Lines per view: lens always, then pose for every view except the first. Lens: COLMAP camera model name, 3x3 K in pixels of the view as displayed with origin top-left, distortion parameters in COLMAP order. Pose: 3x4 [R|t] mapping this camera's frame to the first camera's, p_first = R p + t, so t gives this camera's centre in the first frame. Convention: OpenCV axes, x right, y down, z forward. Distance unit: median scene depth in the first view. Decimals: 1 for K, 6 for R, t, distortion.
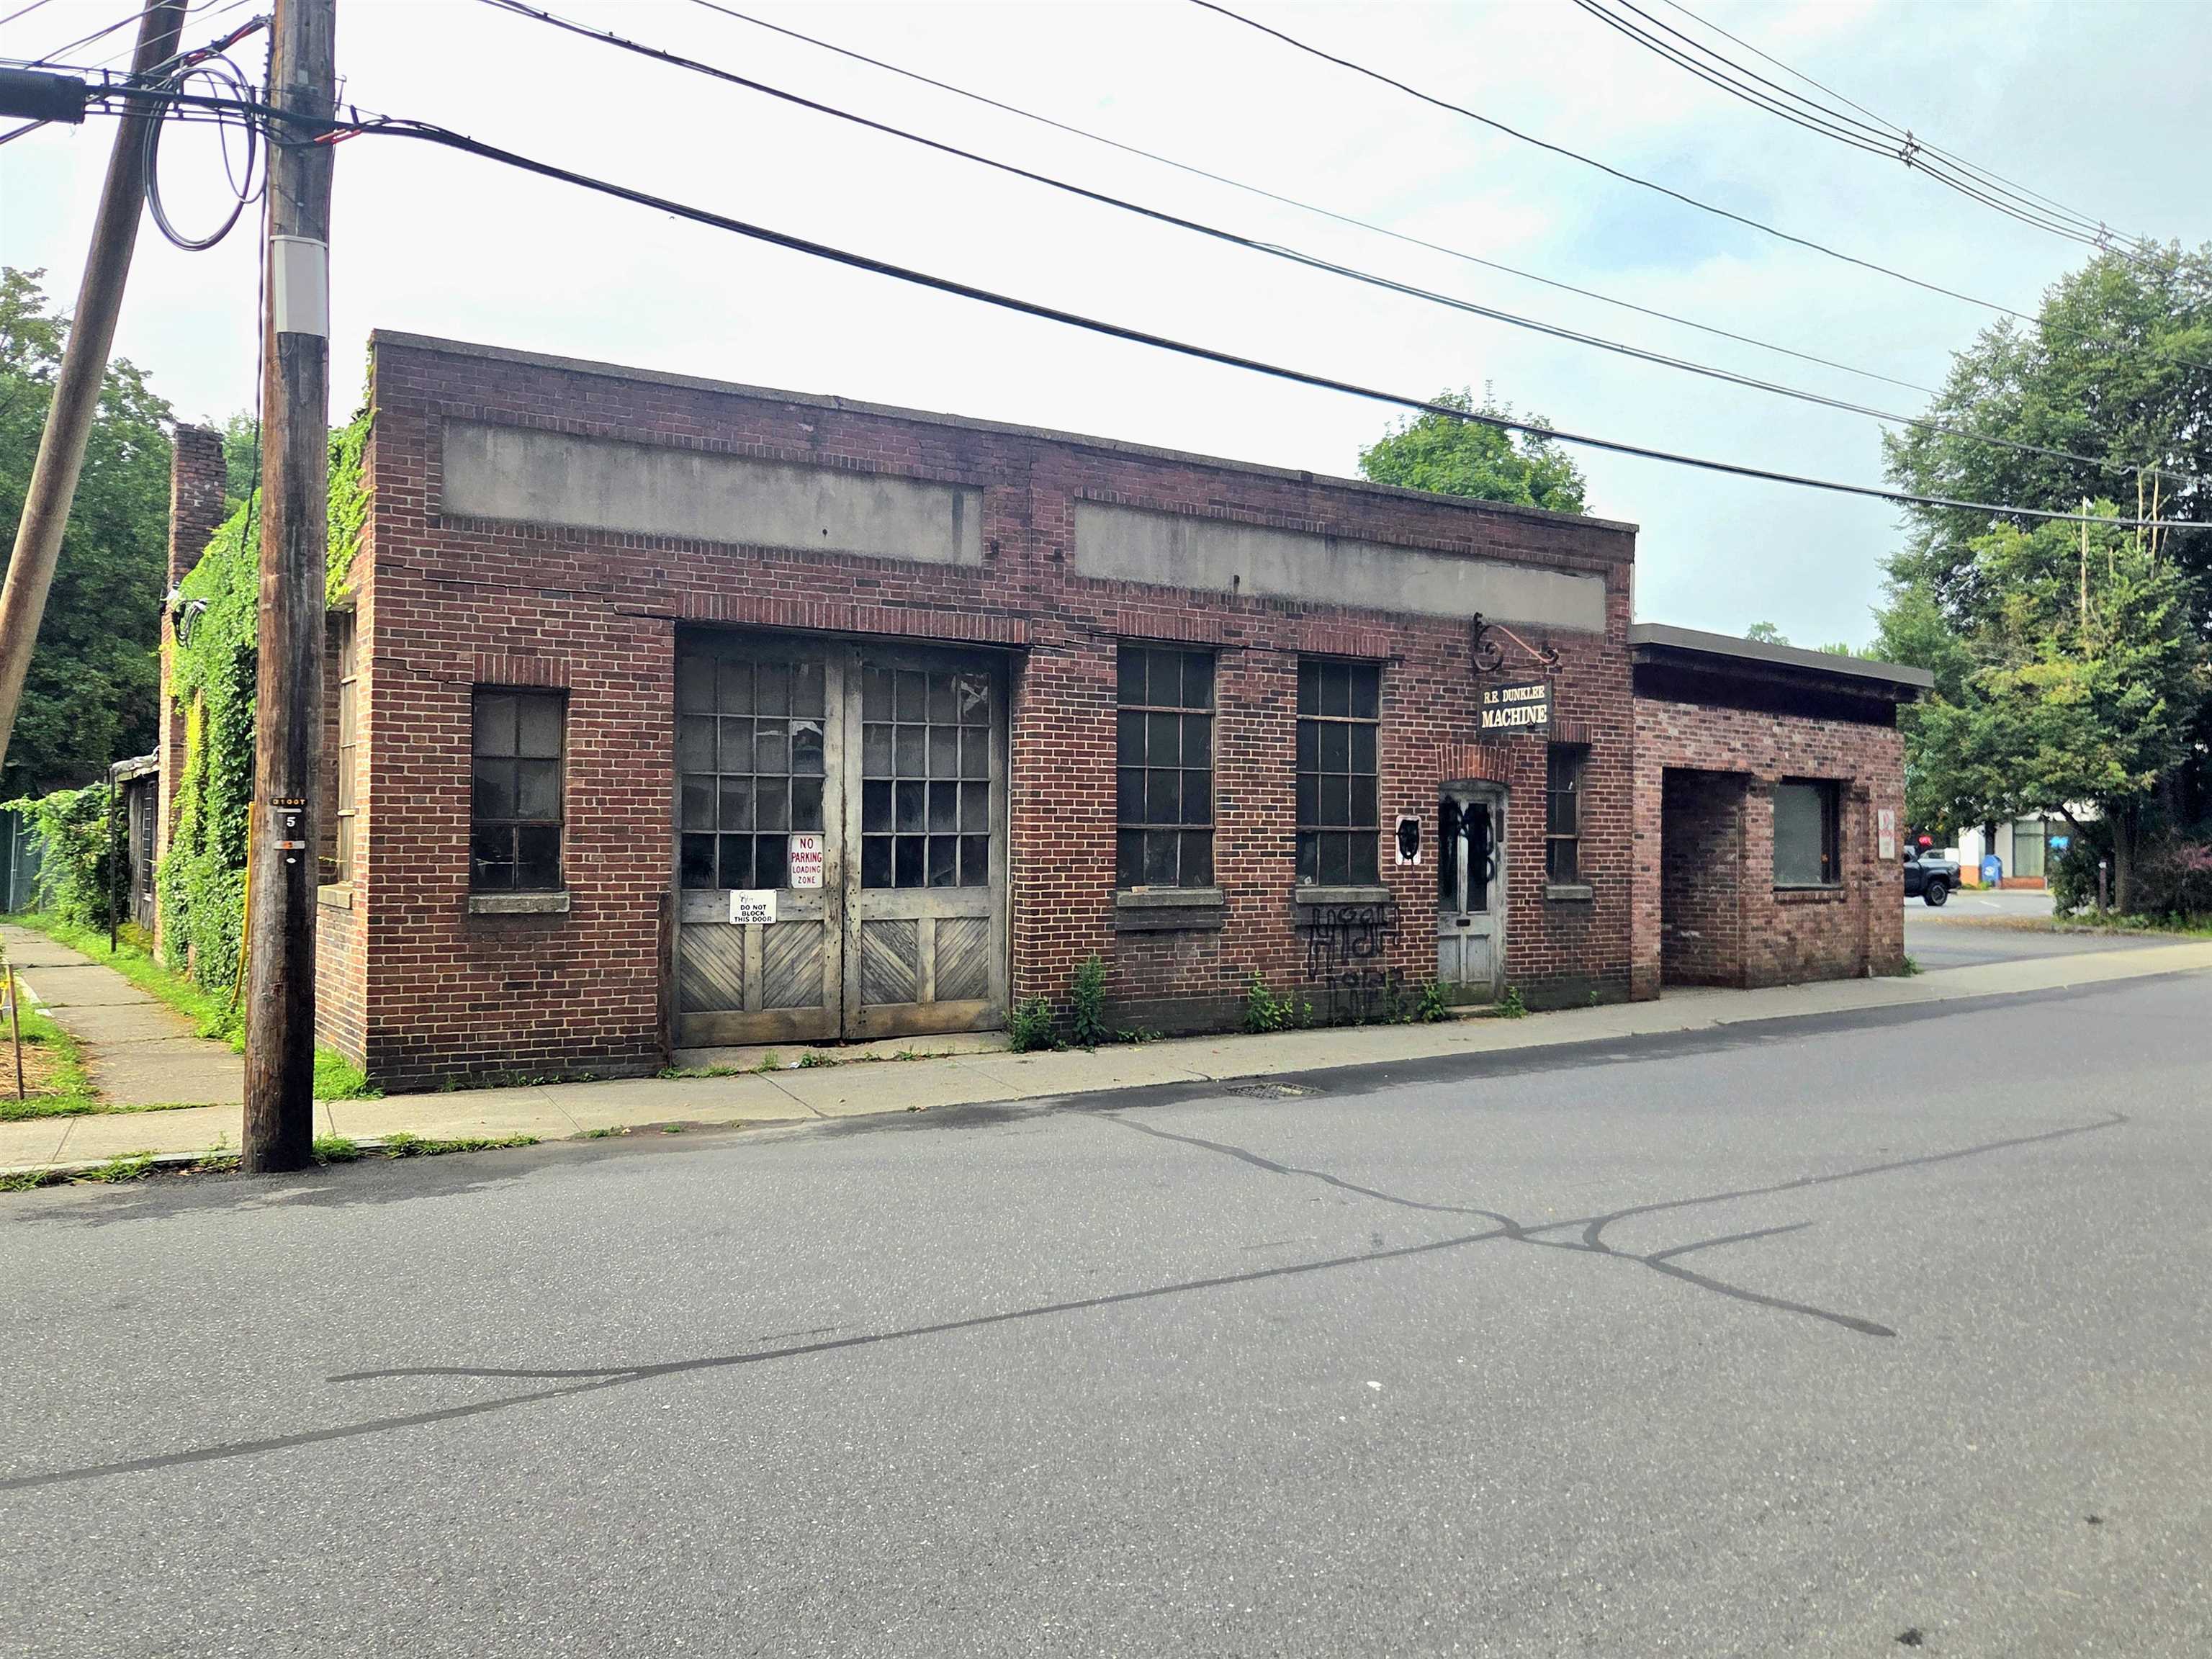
lens RADIAL K [[1683.3, 0, 1093.3], [0, 1683.3, 825.7], [0, 0, 1]] dist [0.061471, -0.033693]
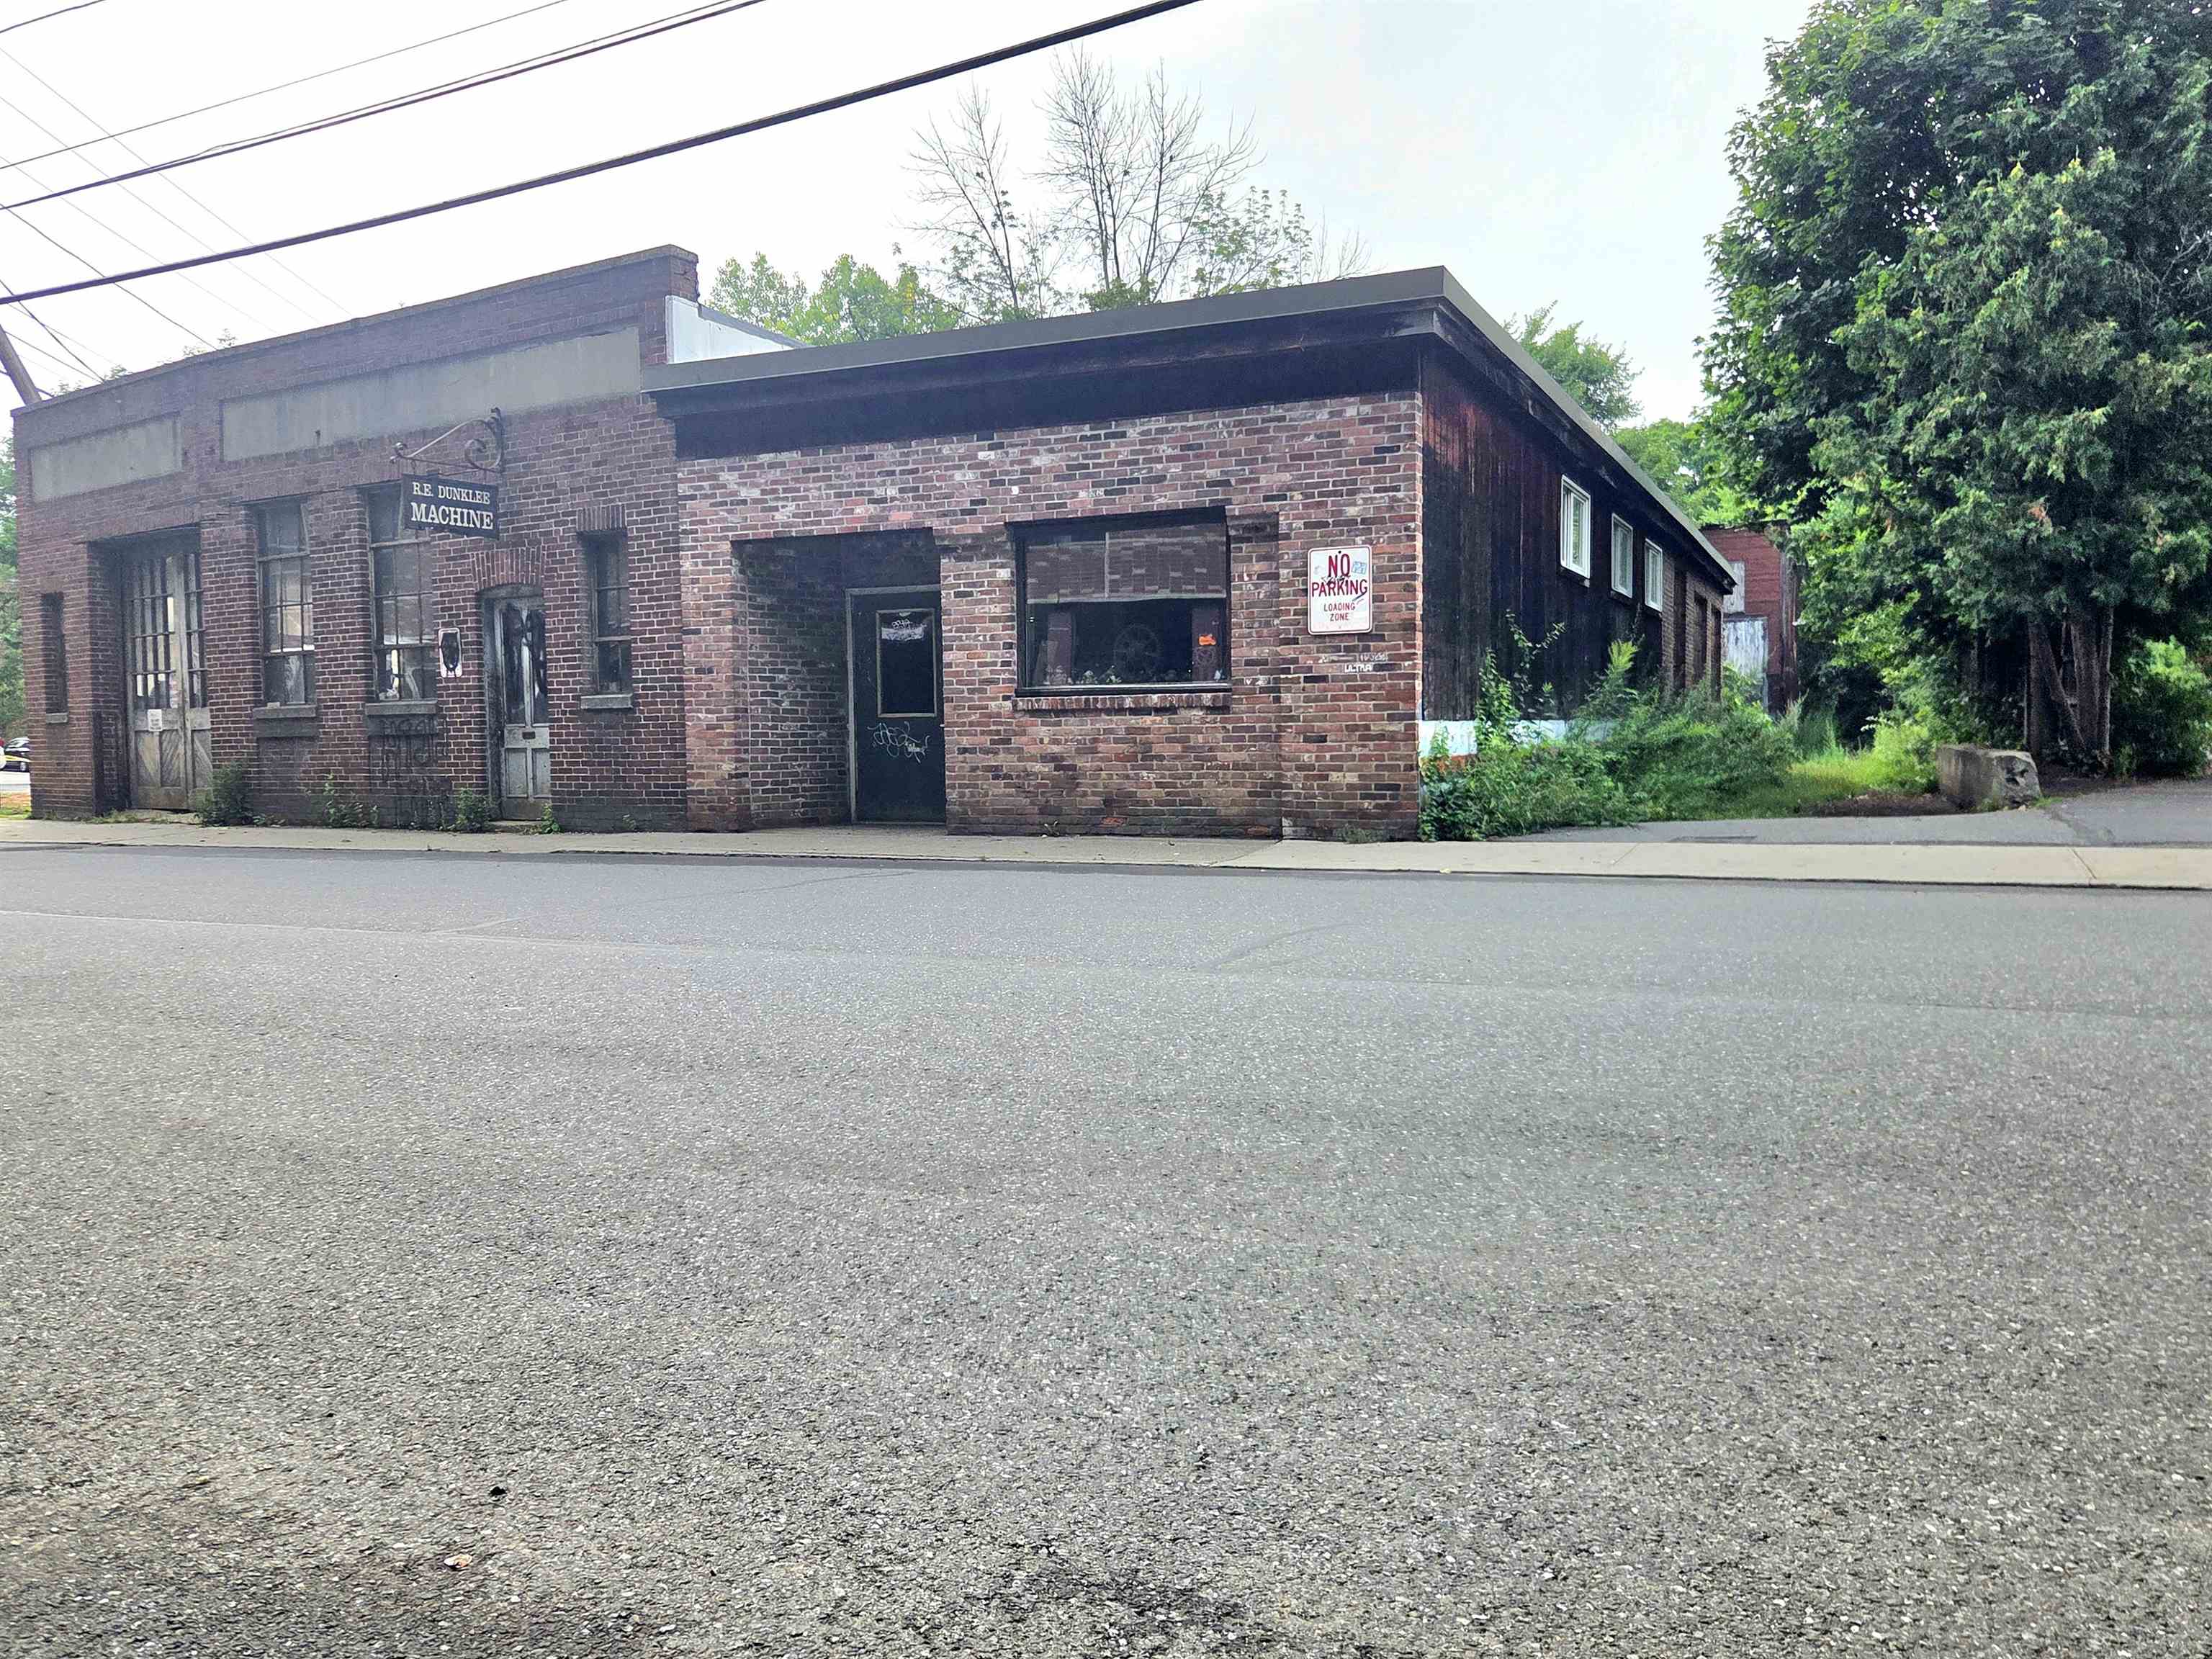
lens RADIAL K [[1683.3, 0, 1100.3], [0, 1683.3, 821.1], [0, 0, 1]] dist [0.061471, -0.033693]
pose [[0.400347, 0.033668, -0.915745, 1.315701], [0.026308, 0.998491, 0.048212, 0.072639], [0.915986, -0.043393, 0.398857, 0.969005]]
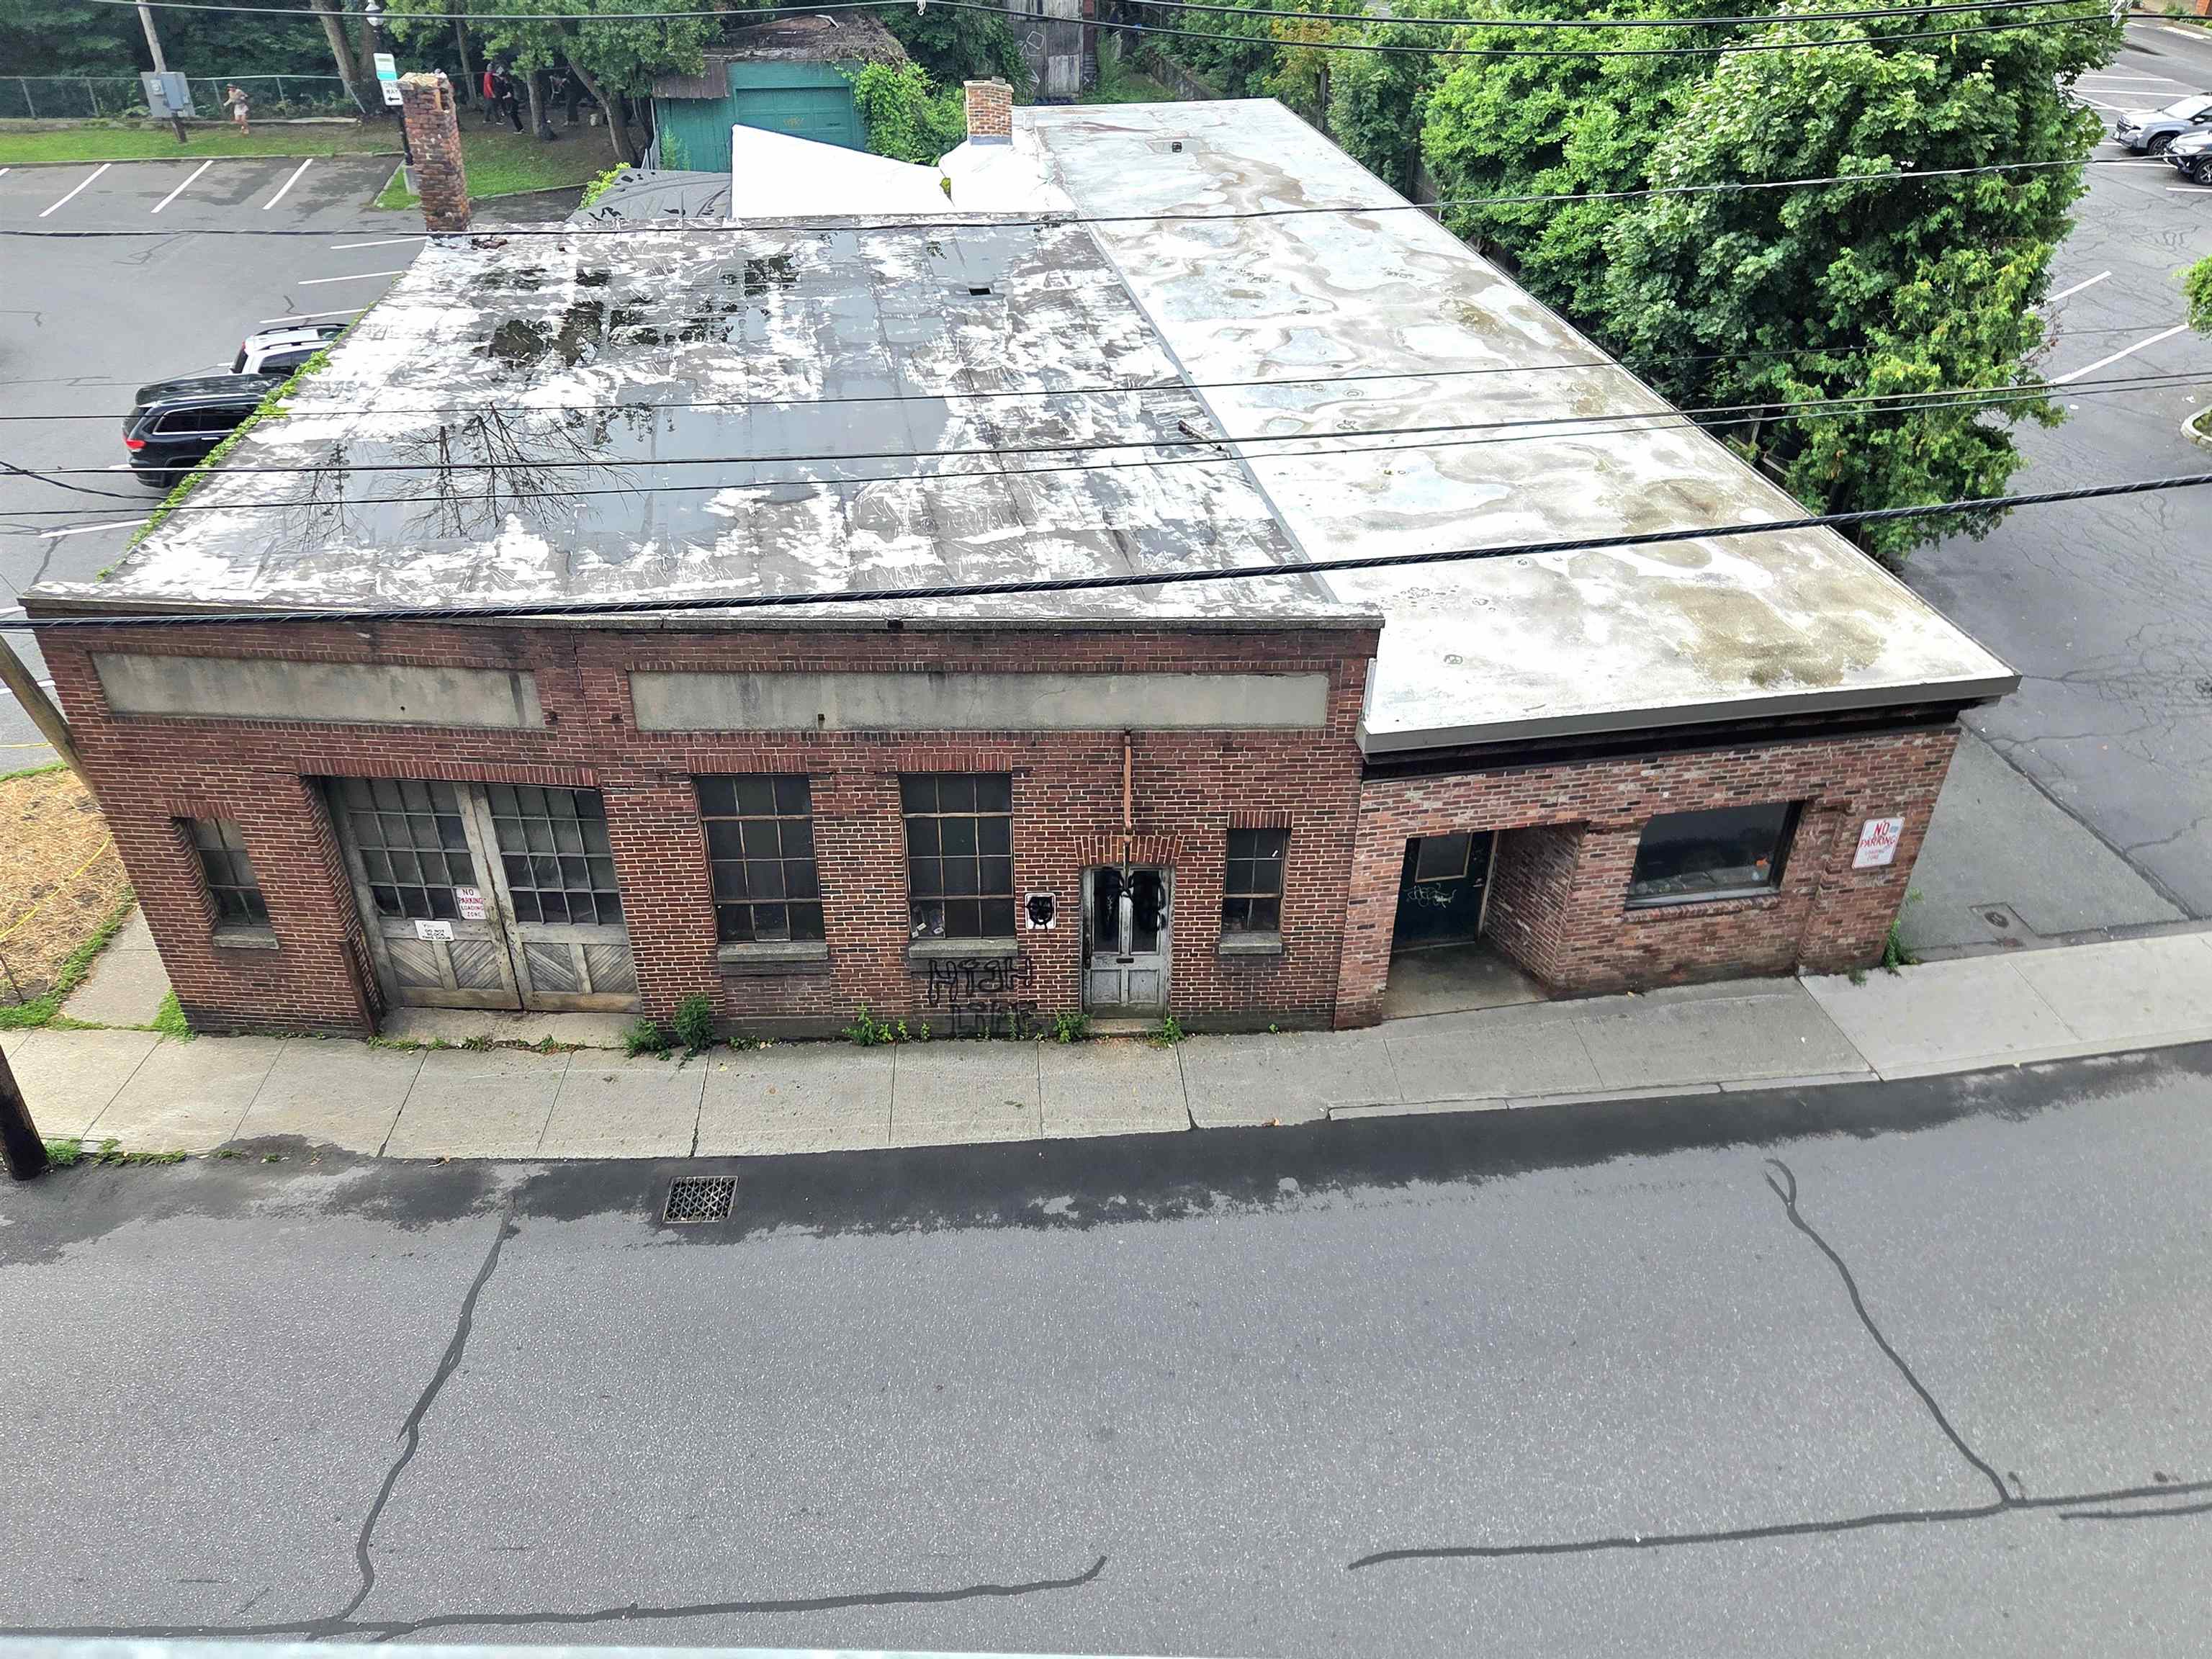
lens RADIAL K [[1683.3, 0, 1118.1], [0, 1683.3, 834.3], [0, 0, 1]] dist [0.061471, -0.033693]
pose [[0.859822, 0.294786, -0.416901, 0.681861], [-0.003295, 0.819690, 0.572798, -0.666613], [0.510583, -0.491131, 0.705759, 0.294171]]
